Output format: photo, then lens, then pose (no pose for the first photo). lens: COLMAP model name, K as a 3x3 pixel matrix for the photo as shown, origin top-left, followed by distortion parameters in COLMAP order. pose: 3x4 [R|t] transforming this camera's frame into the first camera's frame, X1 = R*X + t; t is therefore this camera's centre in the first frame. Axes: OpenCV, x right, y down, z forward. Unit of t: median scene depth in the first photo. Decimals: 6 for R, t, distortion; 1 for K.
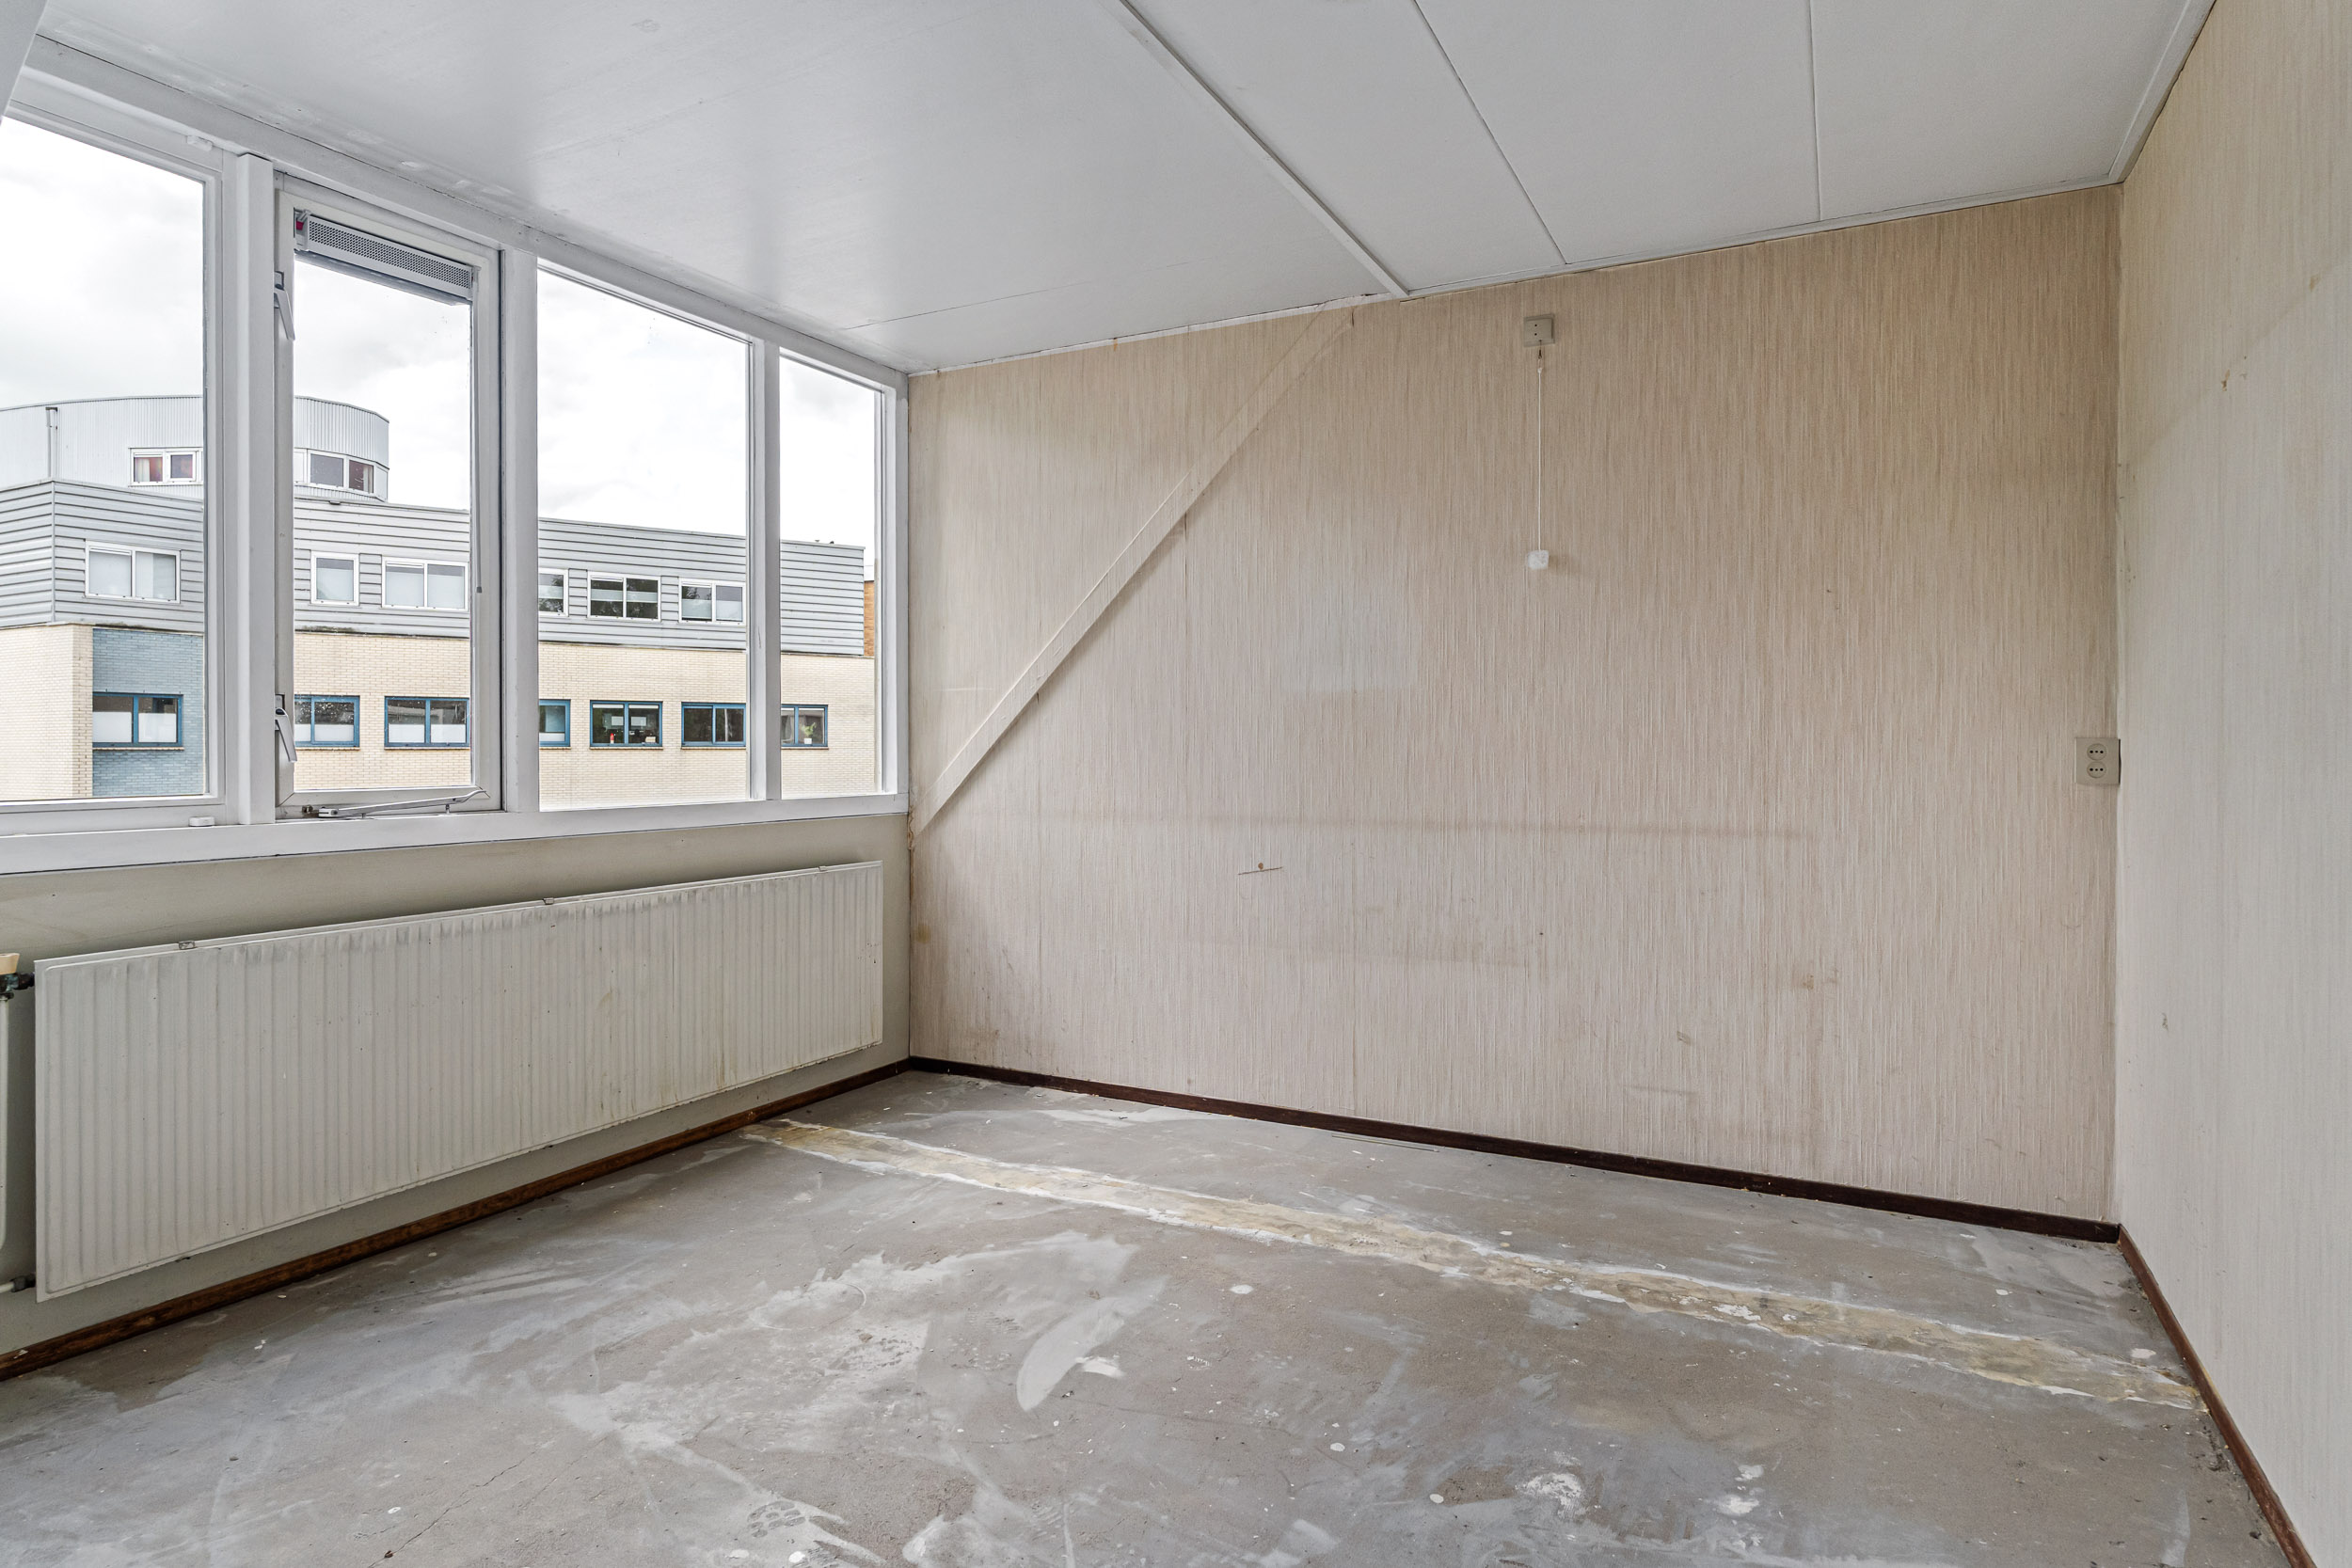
lens RADIAL K [[1358.7, 0, 1168.7], [0, 1358.7, 765.7], [0, 0, 1]] dist [0.000641, 0.000646]
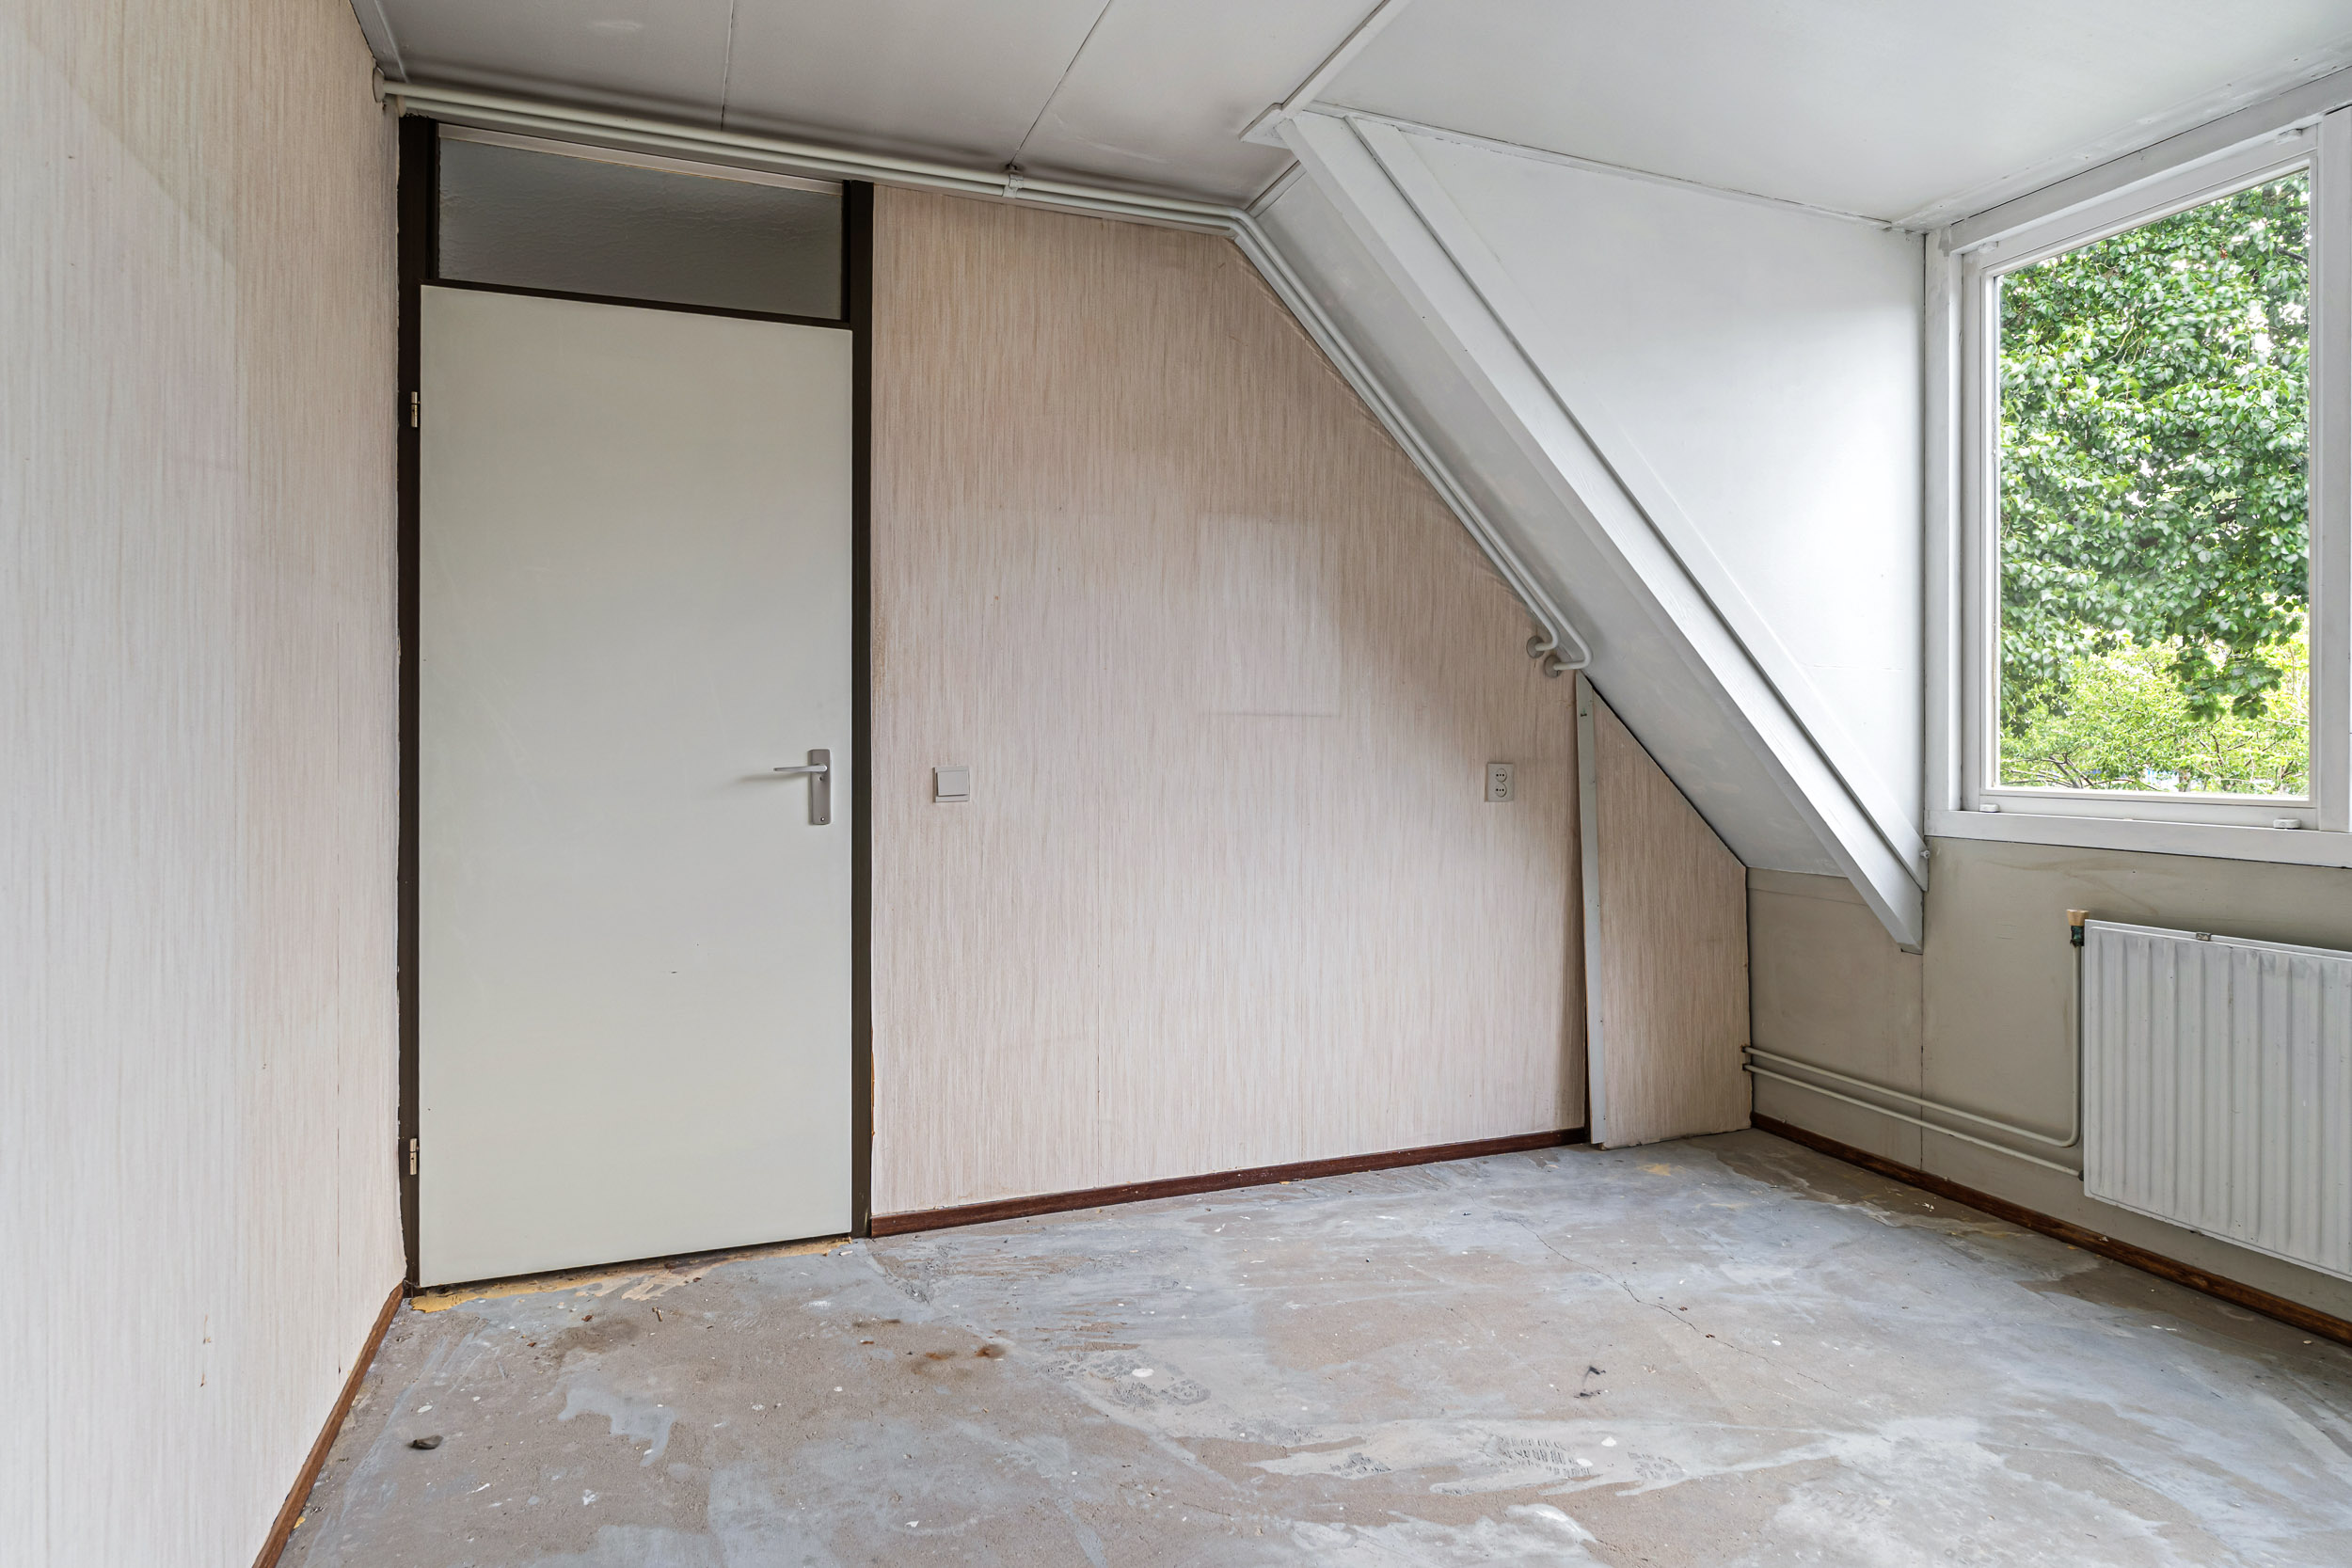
lens RADIAL K [[1358.7, 0, 1174.1], [0, 1358.7, 769.7], [0, 0, 1]] dist [0.000641, 0.000646]
pose [[-0.680022, 0.012473, -0.733086, 0.606817], [-0.014775, 0.999419, 0.030710, -0.017778], [0.733043, 0.031715, -0.679442, 1.166965]]
